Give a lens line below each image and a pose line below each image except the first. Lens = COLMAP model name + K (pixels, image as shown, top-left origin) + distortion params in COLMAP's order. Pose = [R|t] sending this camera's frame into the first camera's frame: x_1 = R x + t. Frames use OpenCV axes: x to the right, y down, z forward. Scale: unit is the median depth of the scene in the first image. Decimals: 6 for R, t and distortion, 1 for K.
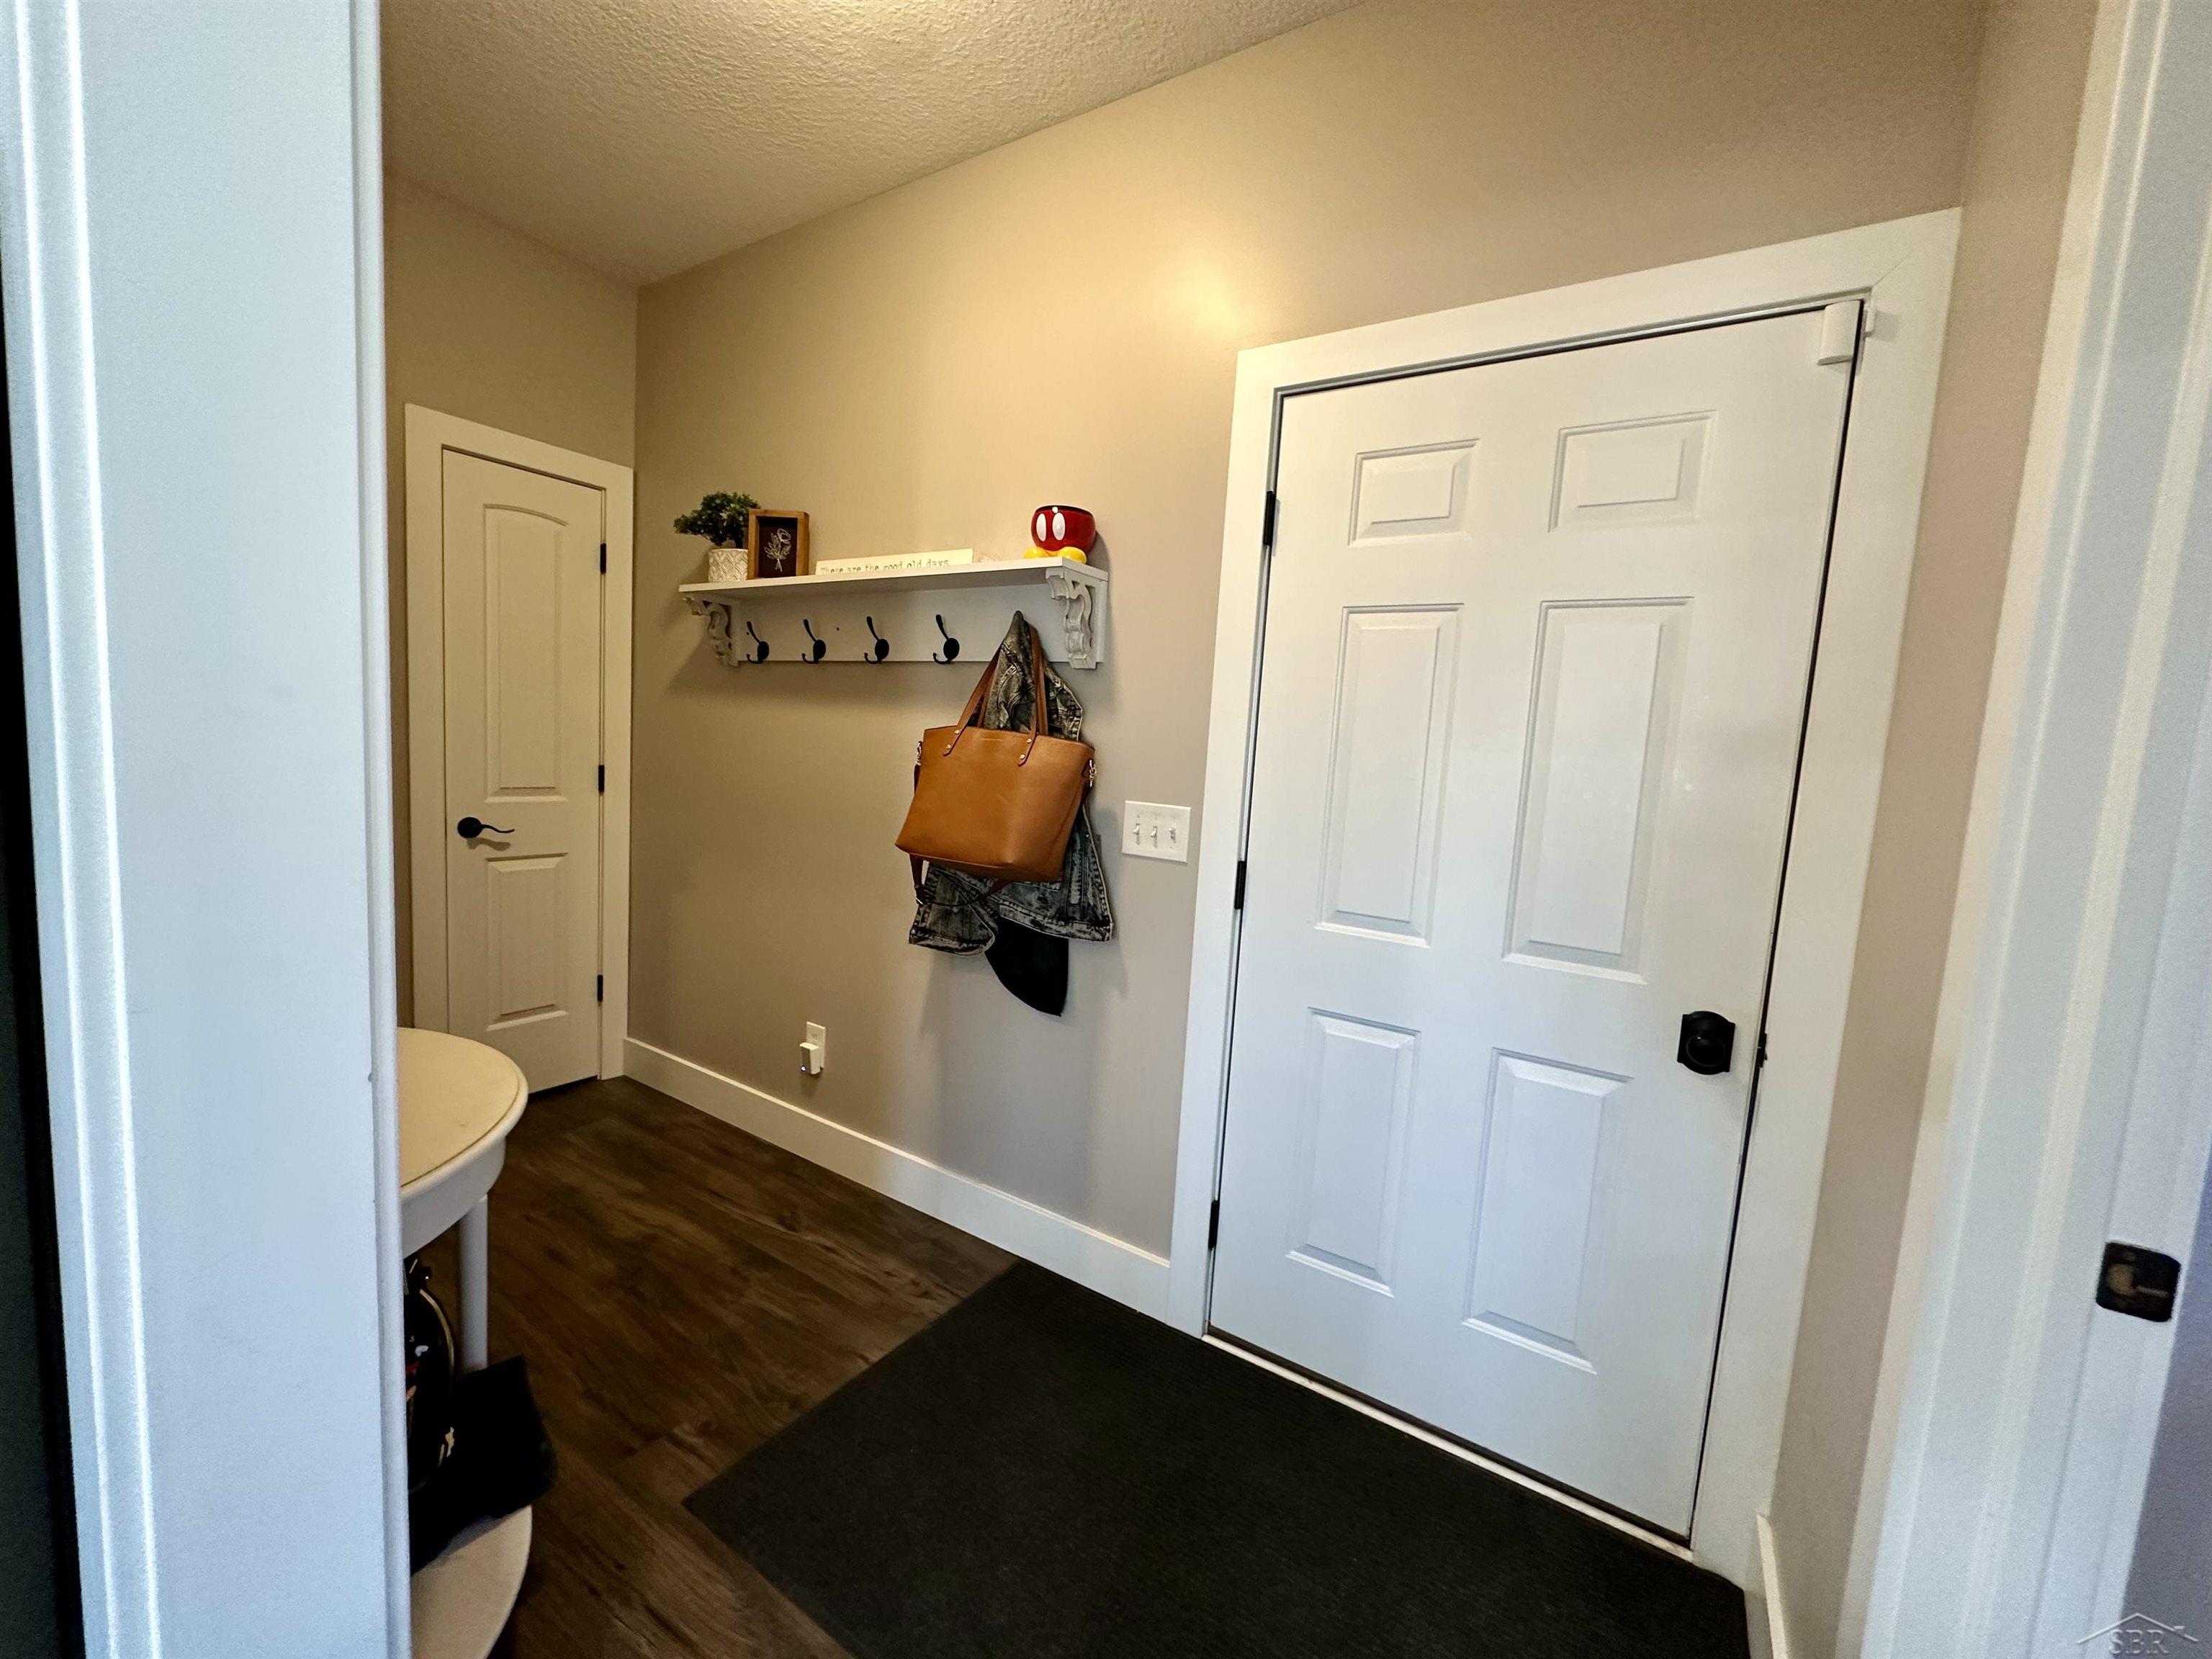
lens RADIAL K [[889.7, 0, 1106.0], [0, 889.7, 829.5], [0, 0, 1]] dist [0.000918, 0.000435]
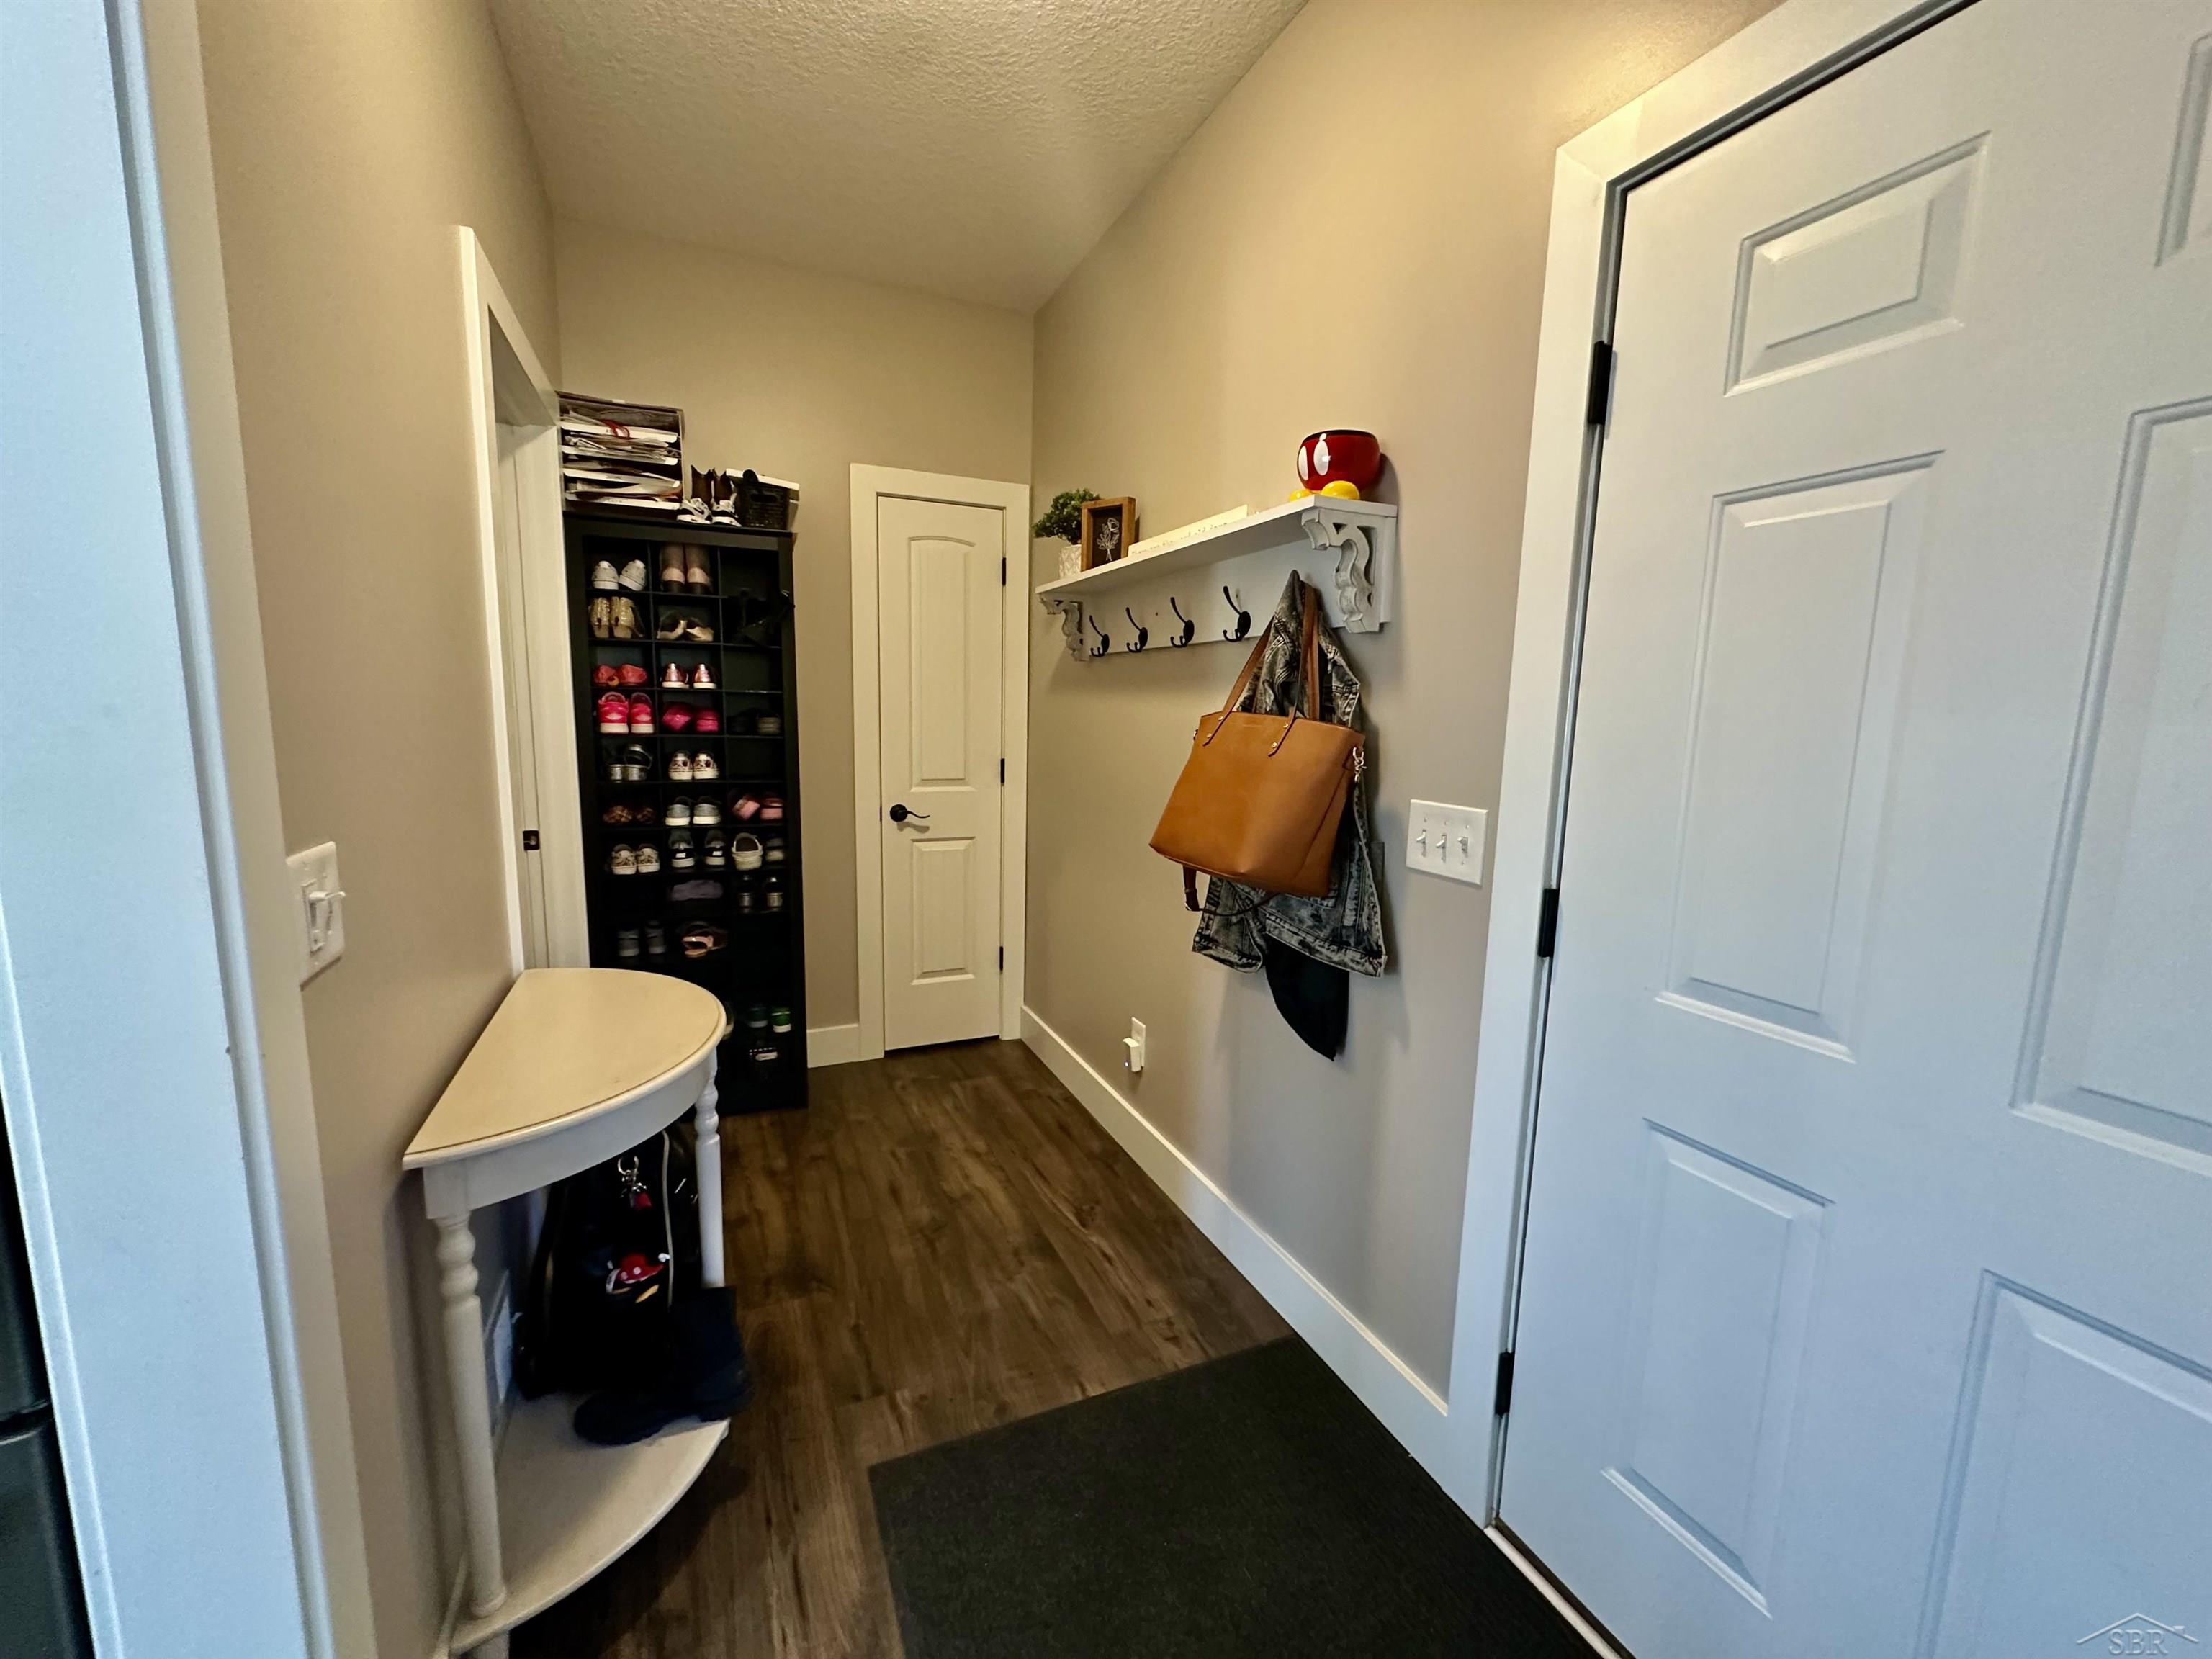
lens RADIAL K [[889.7, 0, 1106.0], [0, 889.7, 829.5], [0, 0, 1]] dist [0.000918, 0.000435]
pose [[0.835799, 0.031948, -0.548105, 0.220169], [-0.023959, 0.999477, 0.021723, -0.016292], [0.548512, -0.005024, 0.836127, 0.203947]]
